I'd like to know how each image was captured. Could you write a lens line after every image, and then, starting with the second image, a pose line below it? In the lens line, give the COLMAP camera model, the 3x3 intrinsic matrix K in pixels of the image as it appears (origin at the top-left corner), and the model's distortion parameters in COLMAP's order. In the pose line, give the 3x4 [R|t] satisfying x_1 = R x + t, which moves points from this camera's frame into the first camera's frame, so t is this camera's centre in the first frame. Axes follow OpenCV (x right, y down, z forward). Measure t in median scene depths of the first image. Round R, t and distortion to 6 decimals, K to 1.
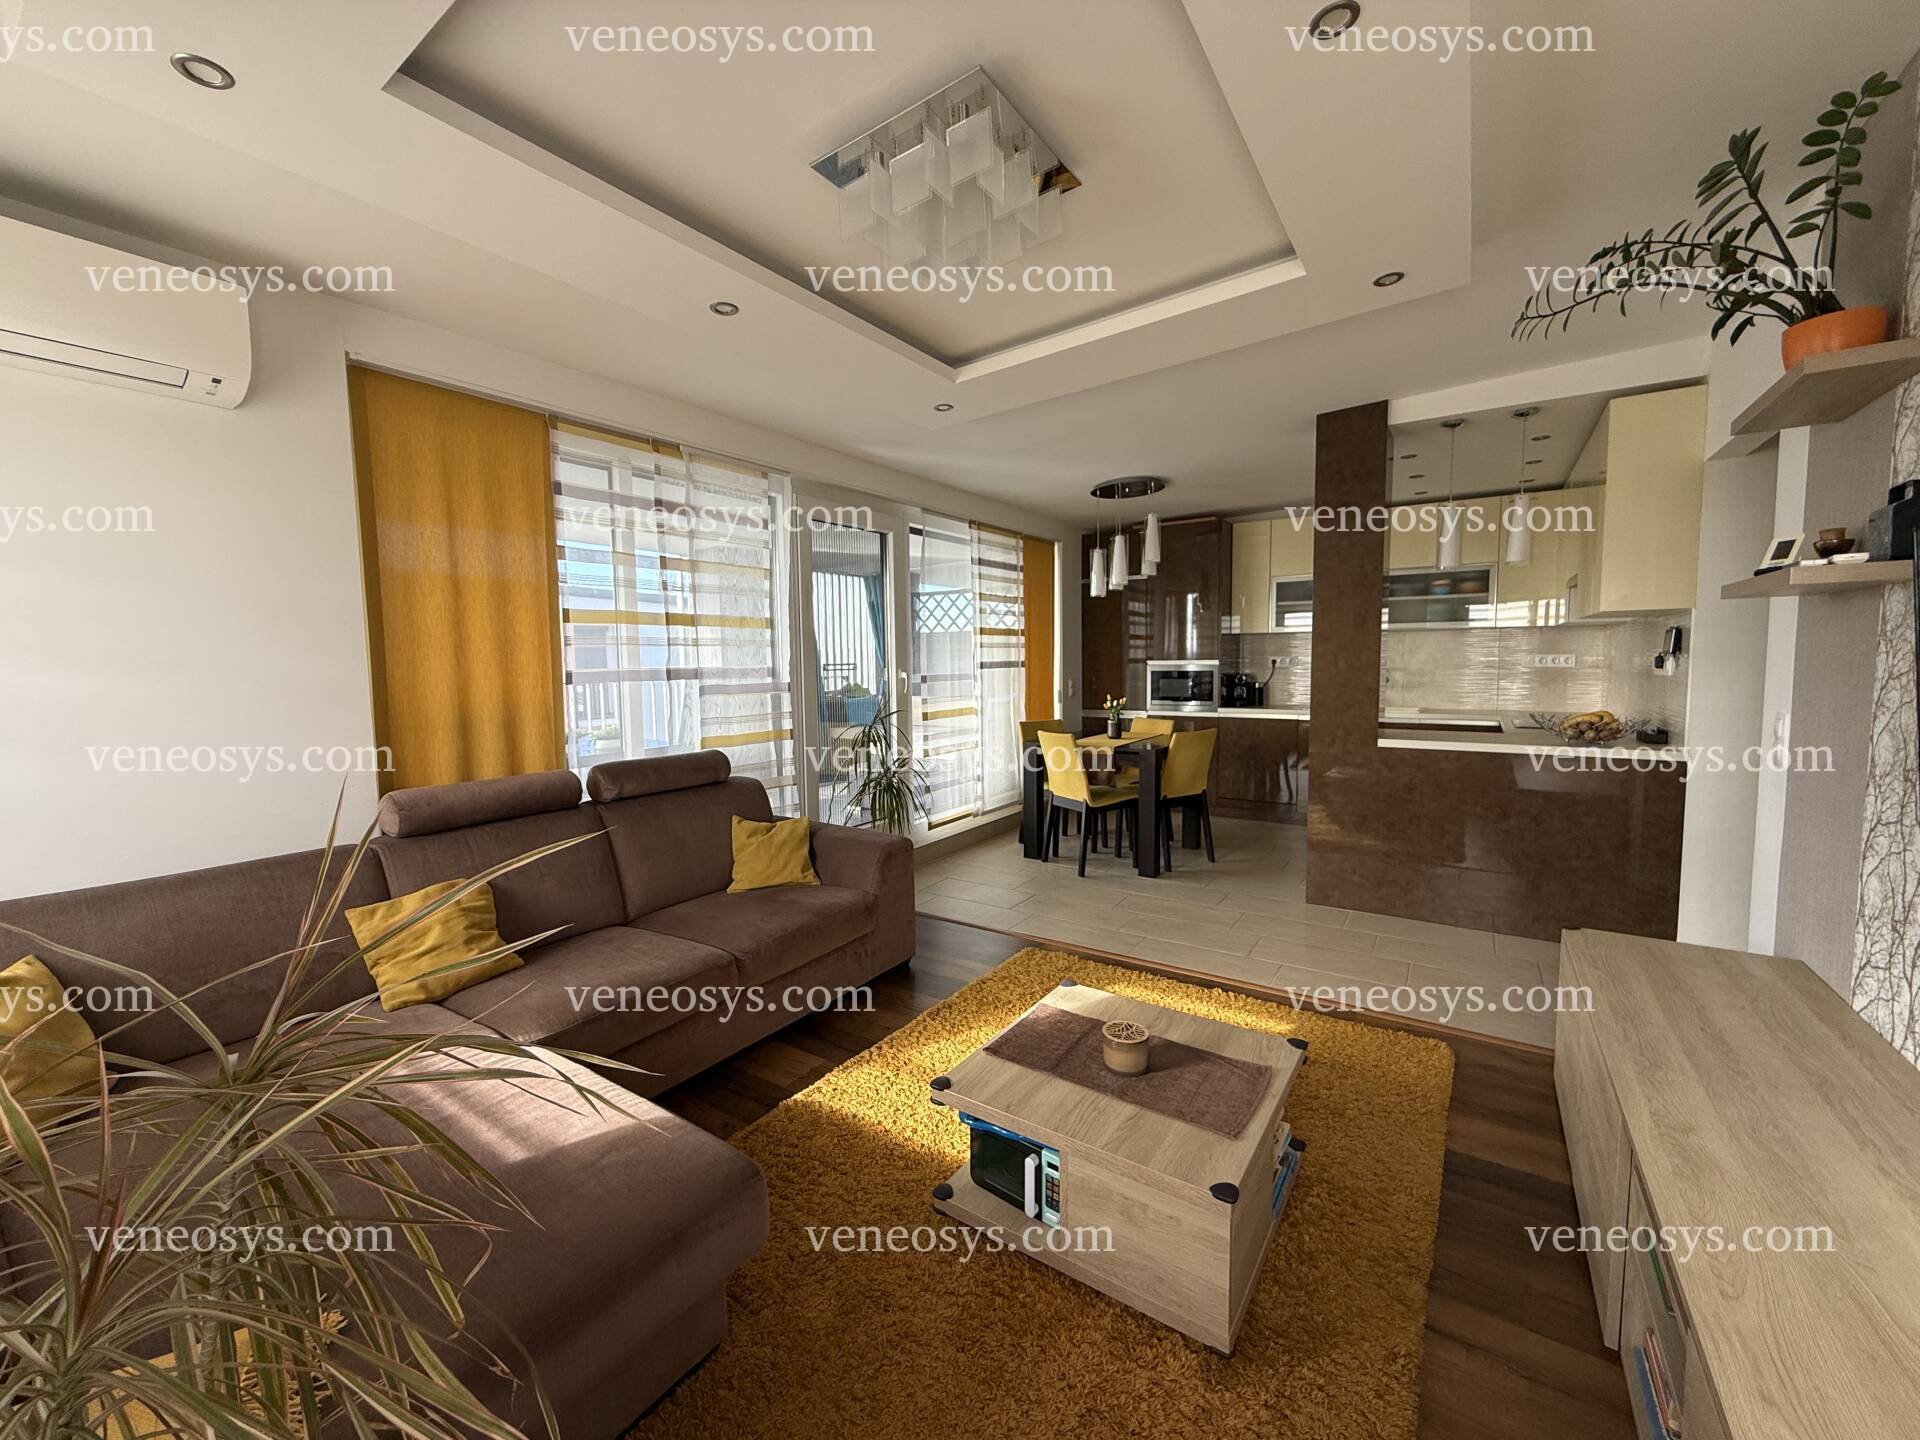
lens RADIAL K [[765.8, 0, 953.4], [0, 765.8, 718.9], [0, 0, 1]] dist [0.000087, 0.000474]
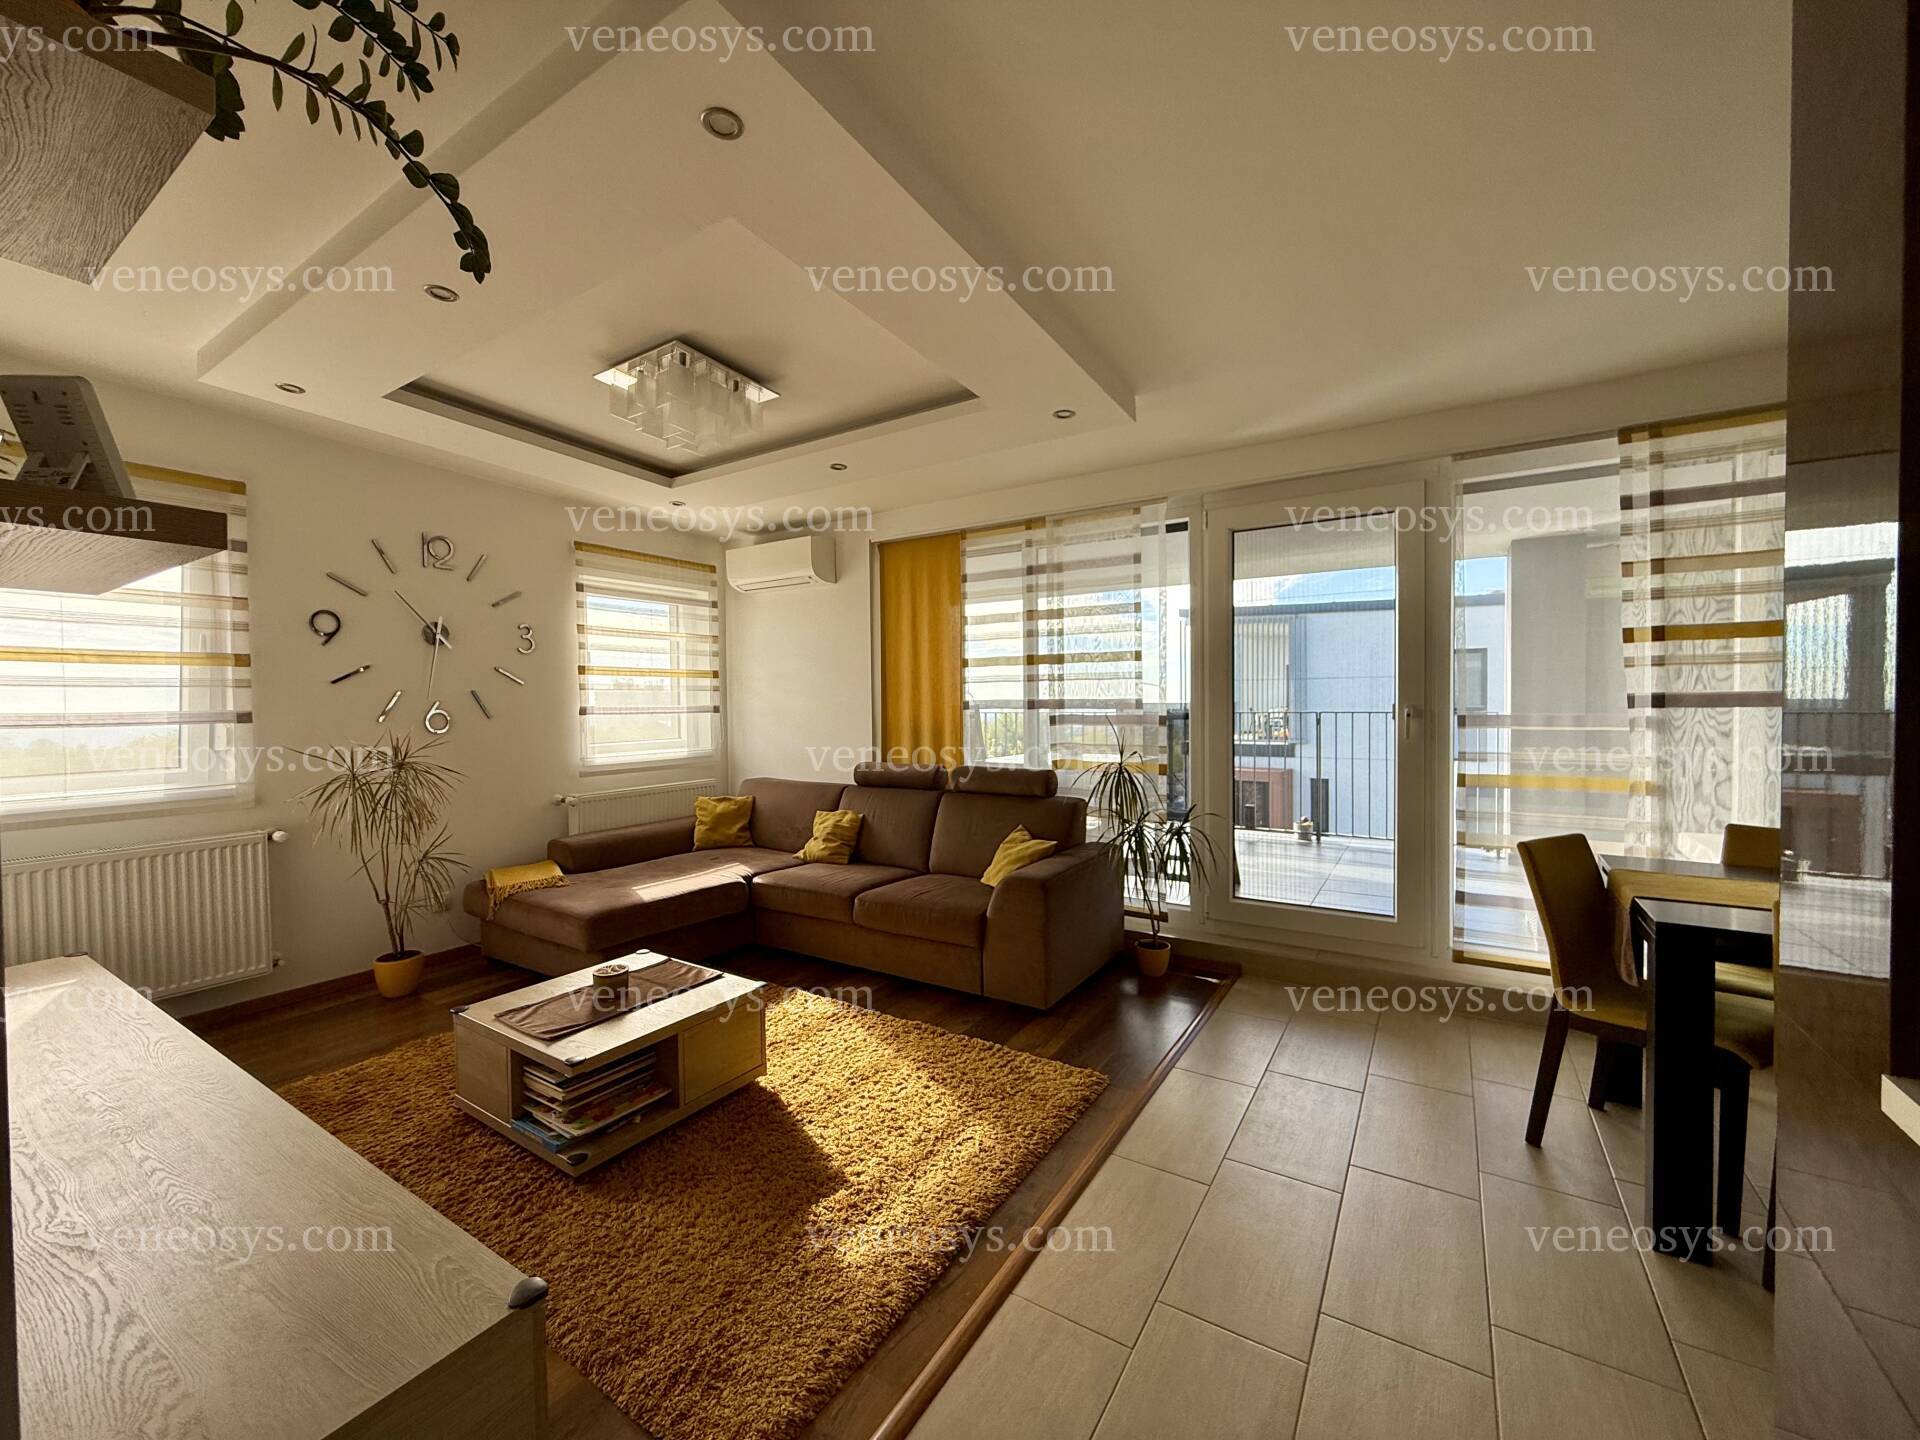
lens RADIAL K [[765.8, 0, 953.4], [0, 765.8, 718.9], [0, 0, 1]] dist [0.000087, 0.000474]
pose [[0.024773, 0.036958, -0.999010, 0.832324], [-0.069678, 0.996950, 0.035154, -0.066810], [0.997262, 0.068738, 0.027273, 0.808630]]
